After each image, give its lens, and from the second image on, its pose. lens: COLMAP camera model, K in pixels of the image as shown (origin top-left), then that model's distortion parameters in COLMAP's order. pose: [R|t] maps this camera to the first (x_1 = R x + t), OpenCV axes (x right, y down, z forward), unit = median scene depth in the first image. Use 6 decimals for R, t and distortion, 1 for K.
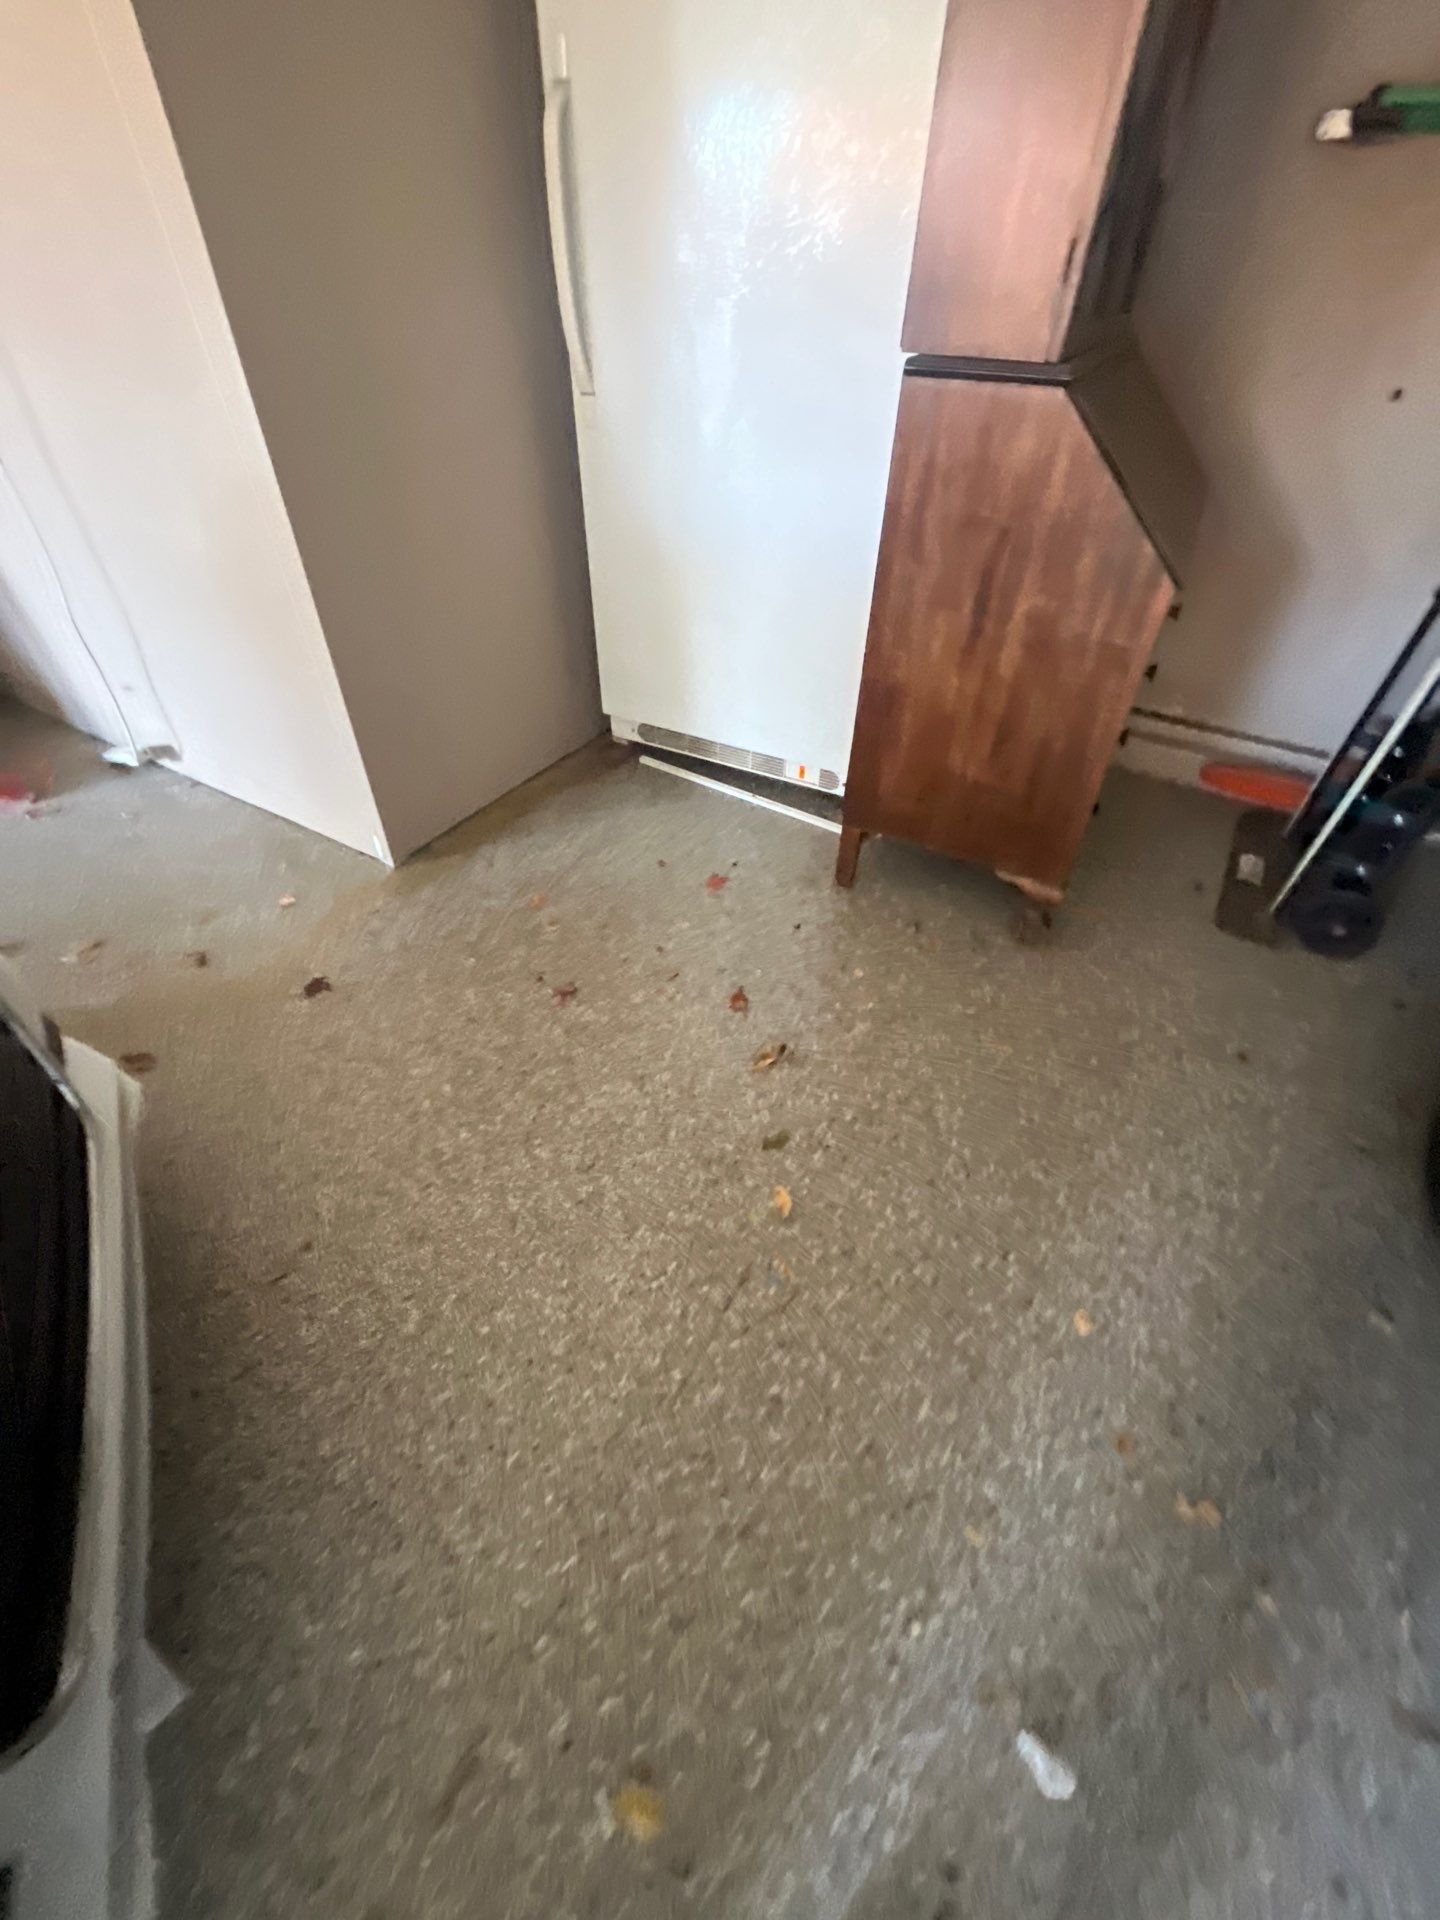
lens RADIAL K [[784.6, 0, 720.0], [0, 784.6, 960.0], [0, 0, 1]] dist [-0.001921, -0.000368]
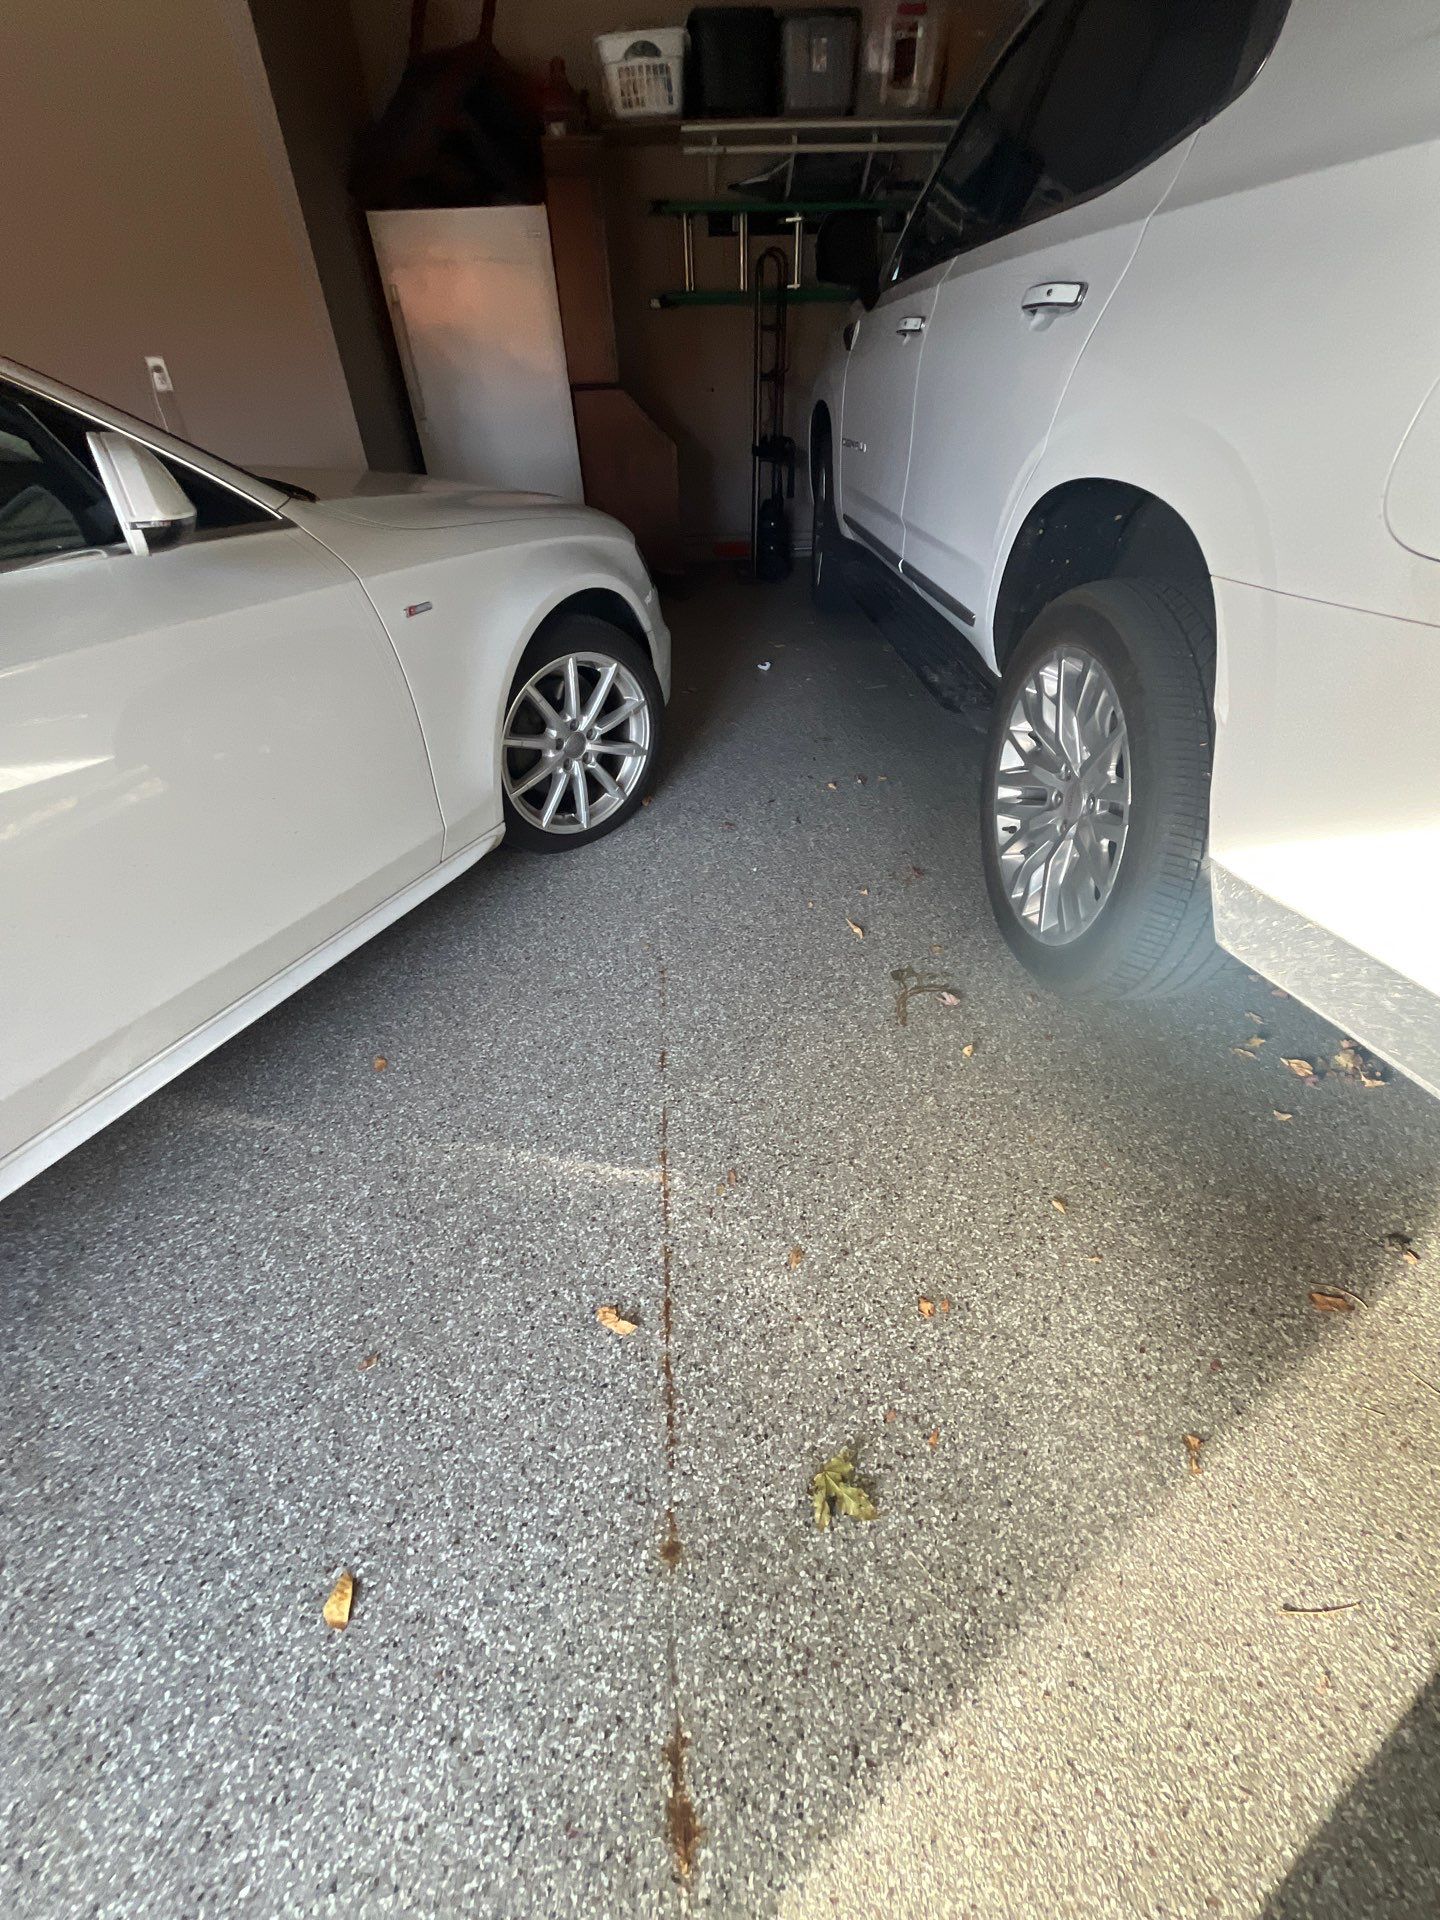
lens RADIAL K [[784.6, 0, 720.0], [0, 784.6, 960.0], [0, 0, 1]] dist [-0.001921, -0.000368]
pose [[0.826630, -0.384338, 0.411056, -1.197387], [0.413415, 0.910328, 0.019782, 1.244242], [-0.381799, 0.153584, 0.911395, -1.430126]]
